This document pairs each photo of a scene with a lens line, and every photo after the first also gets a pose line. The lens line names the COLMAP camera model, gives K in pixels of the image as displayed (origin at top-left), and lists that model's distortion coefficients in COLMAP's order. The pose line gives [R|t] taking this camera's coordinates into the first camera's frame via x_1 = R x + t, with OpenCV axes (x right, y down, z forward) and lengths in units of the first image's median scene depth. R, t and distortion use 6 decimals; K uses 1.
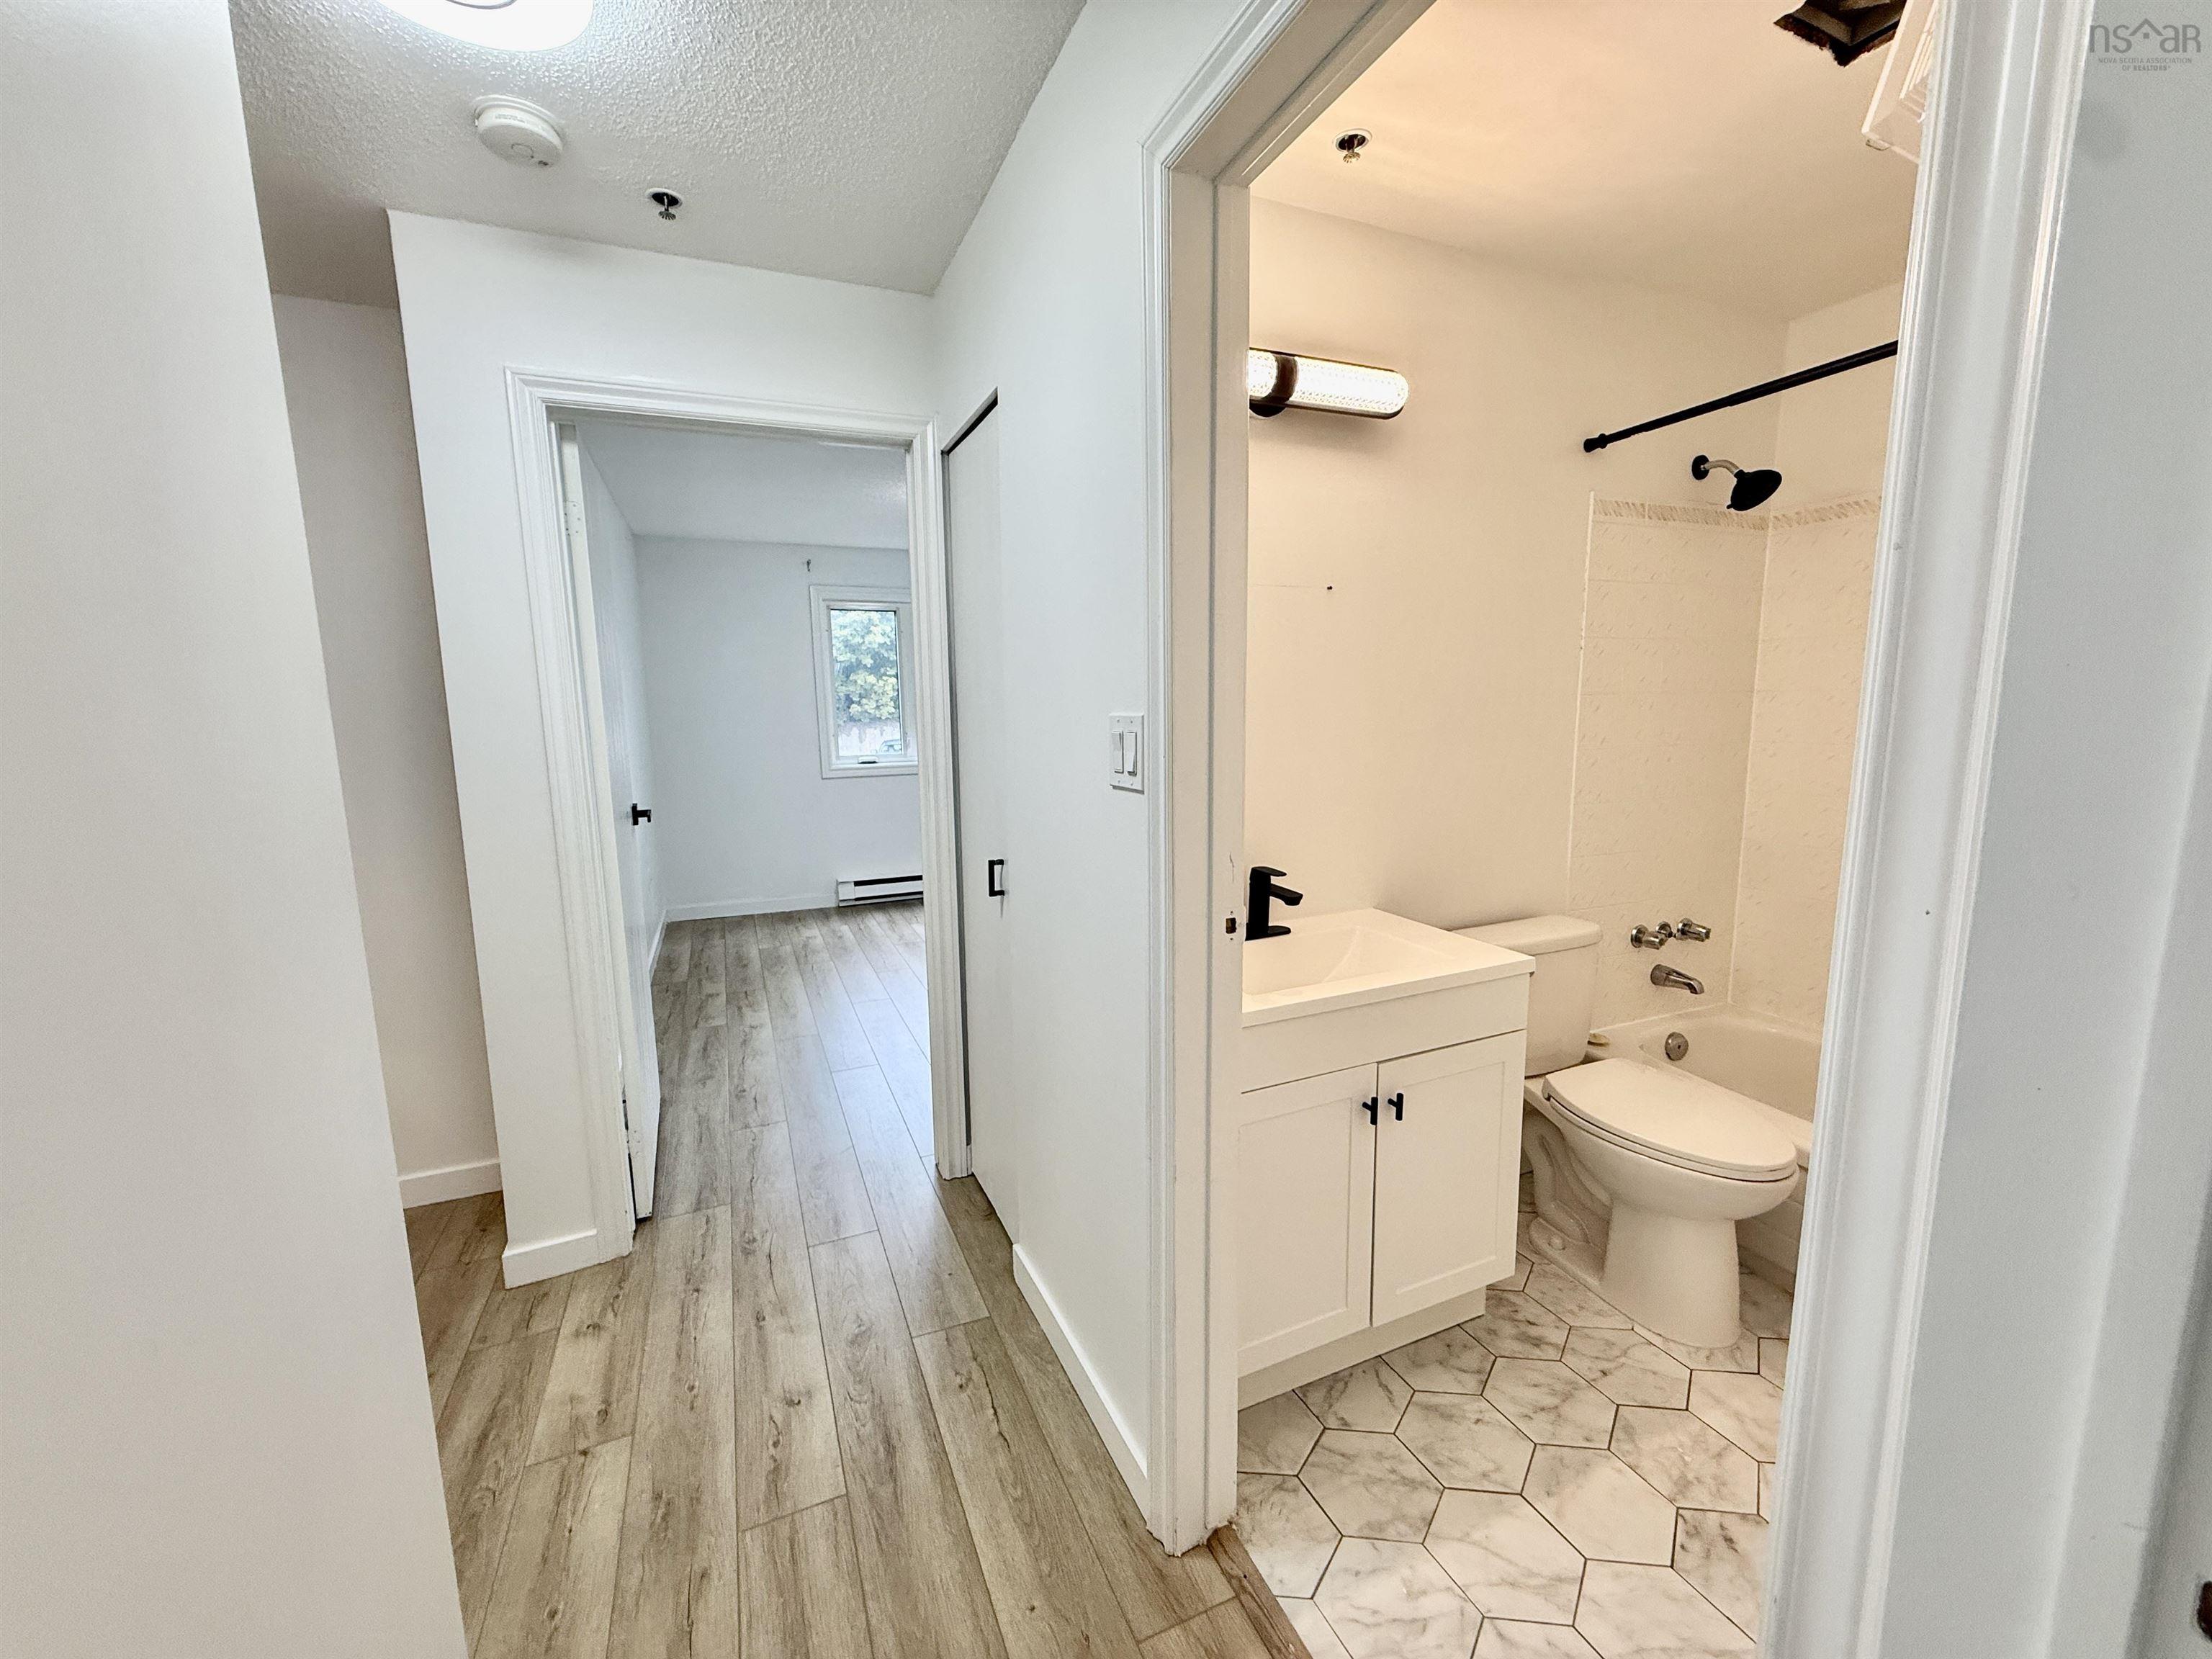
lens RADIAL K [[878.2, 0, 1097.7], [0, 878.2, 828.6], [0, 0, 1]] dist [-0.000160, -0.000174]
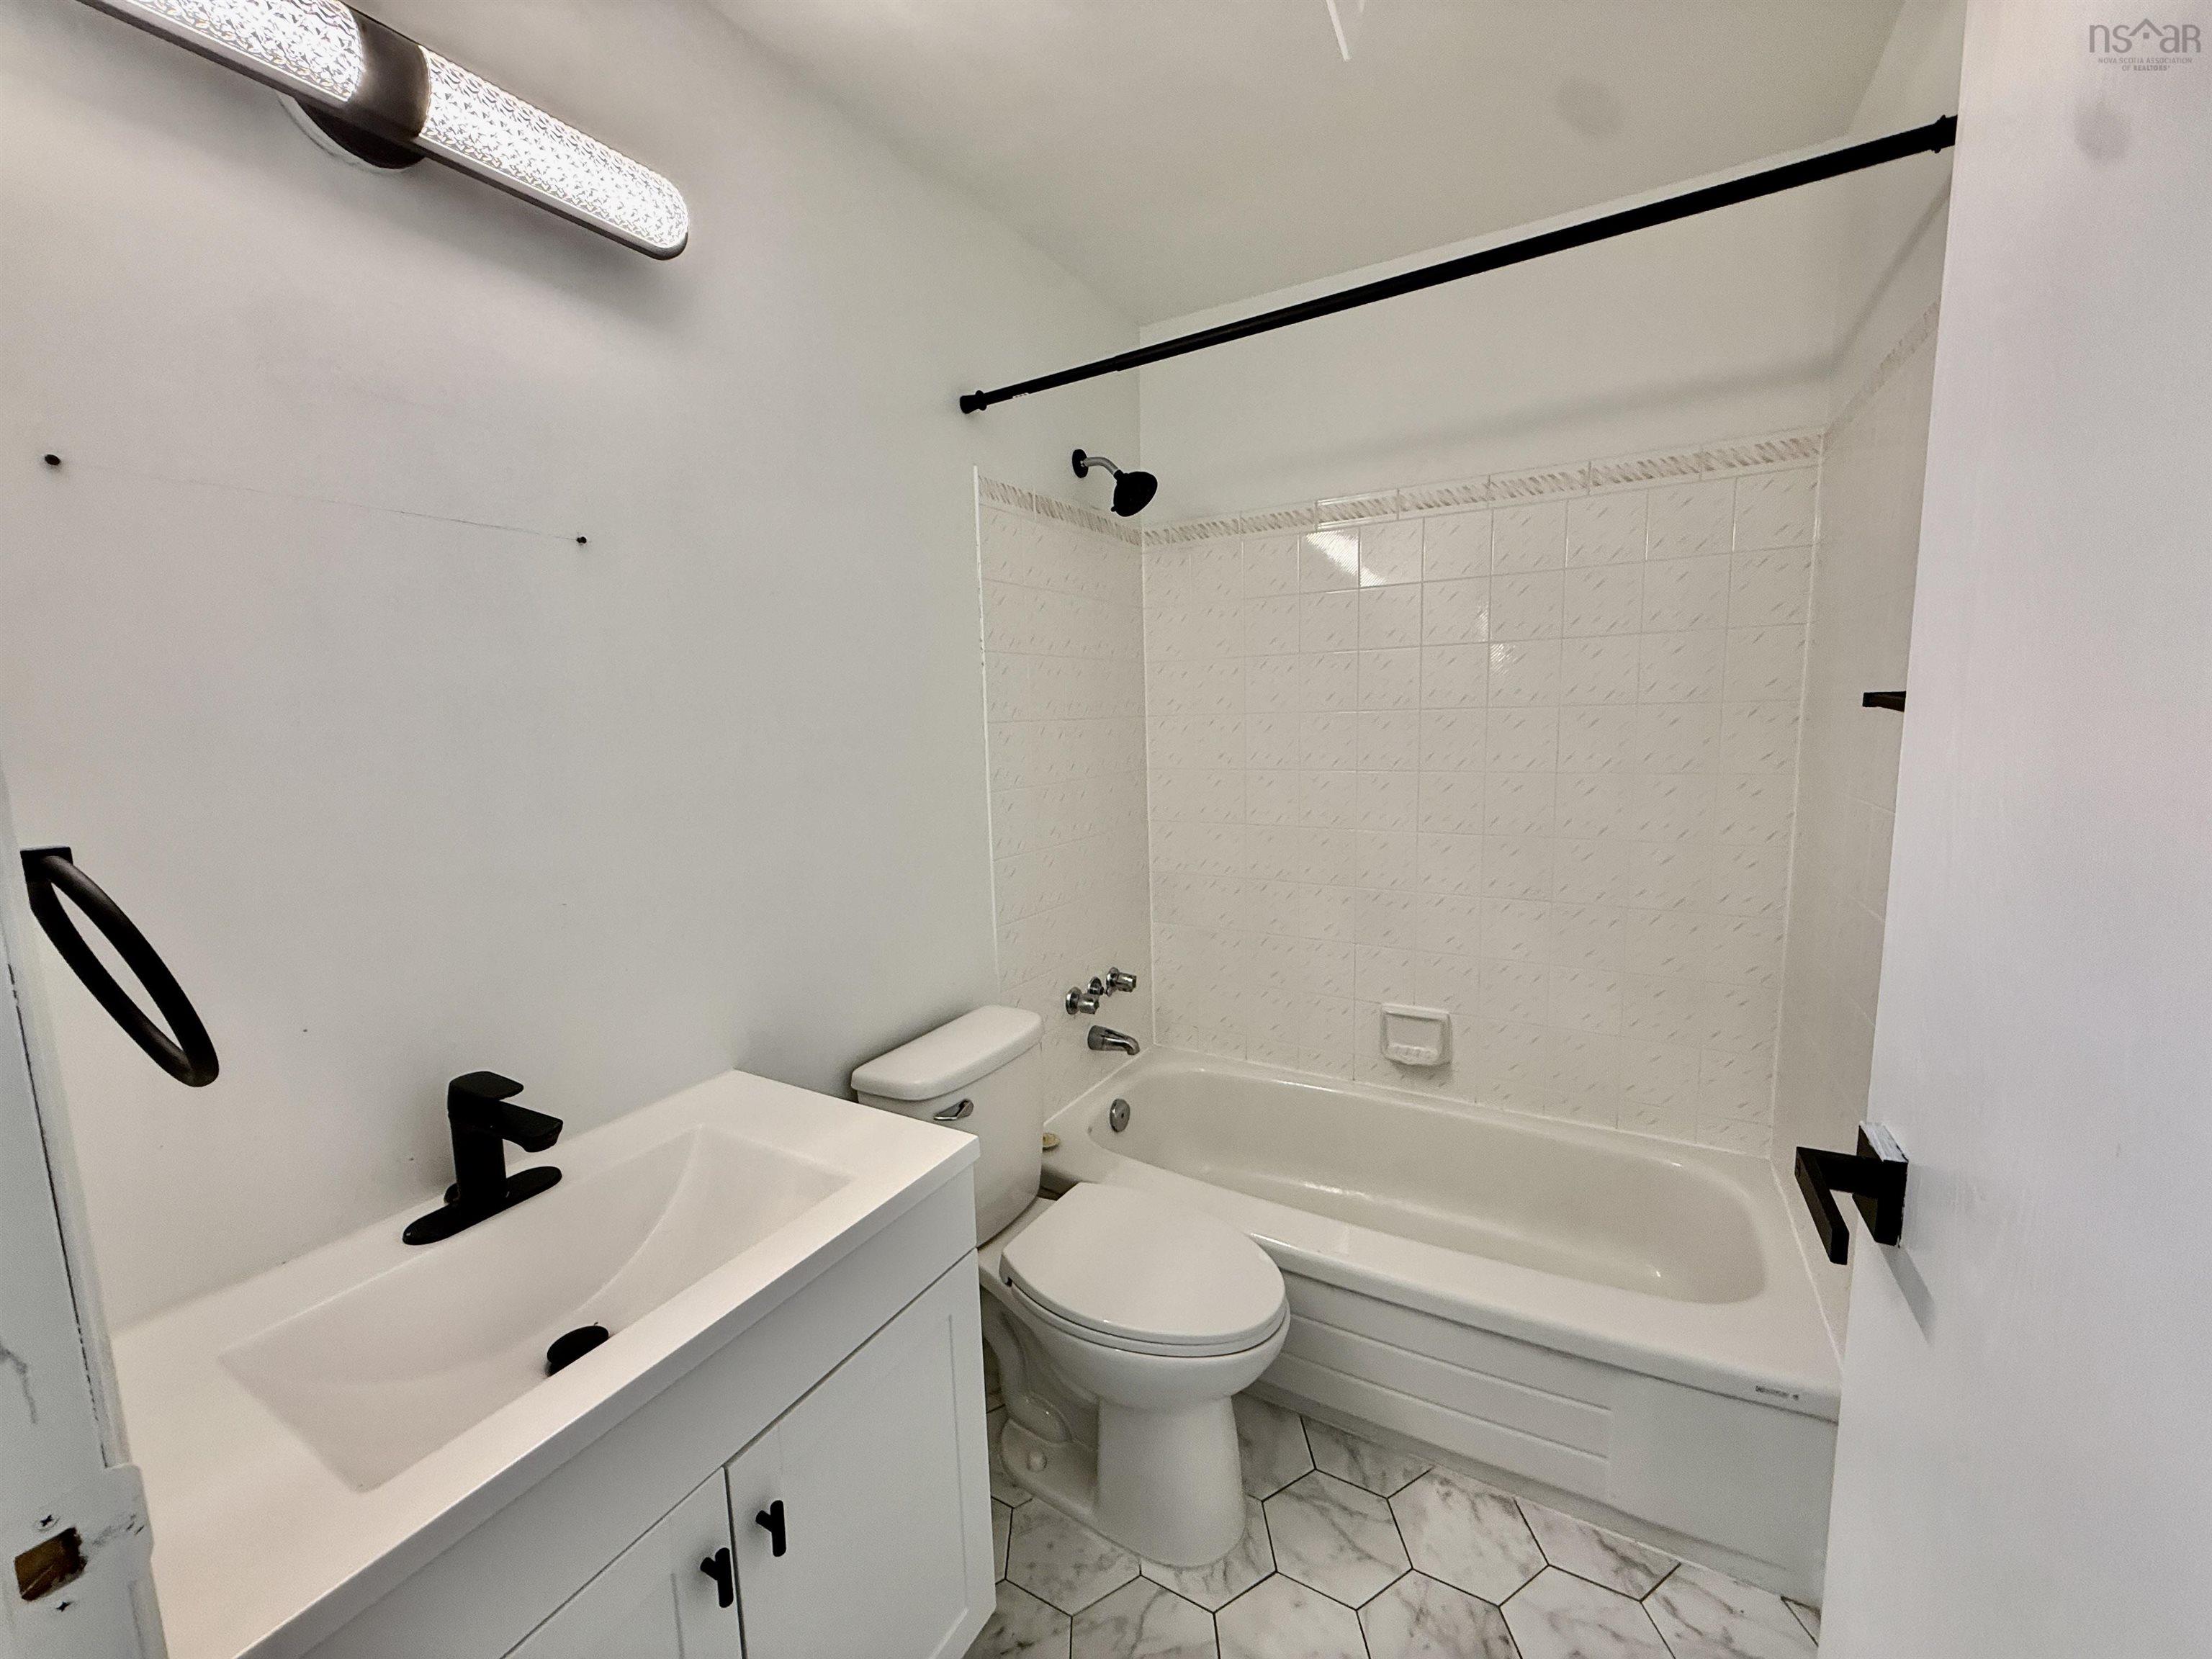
lens RADIAL K [[886.2, 0, 1094.3], [0, 886.2, 845.8], [0, 0, 1]] dist [0.014612, 0.000007]
pose [[0.804954, -0.091477, 0.586243, 0.177938], [0.096615, 0.995065, 0.022609, -0.060916], [-0.585418, 0.038440, 0.809820, 0.361838]]
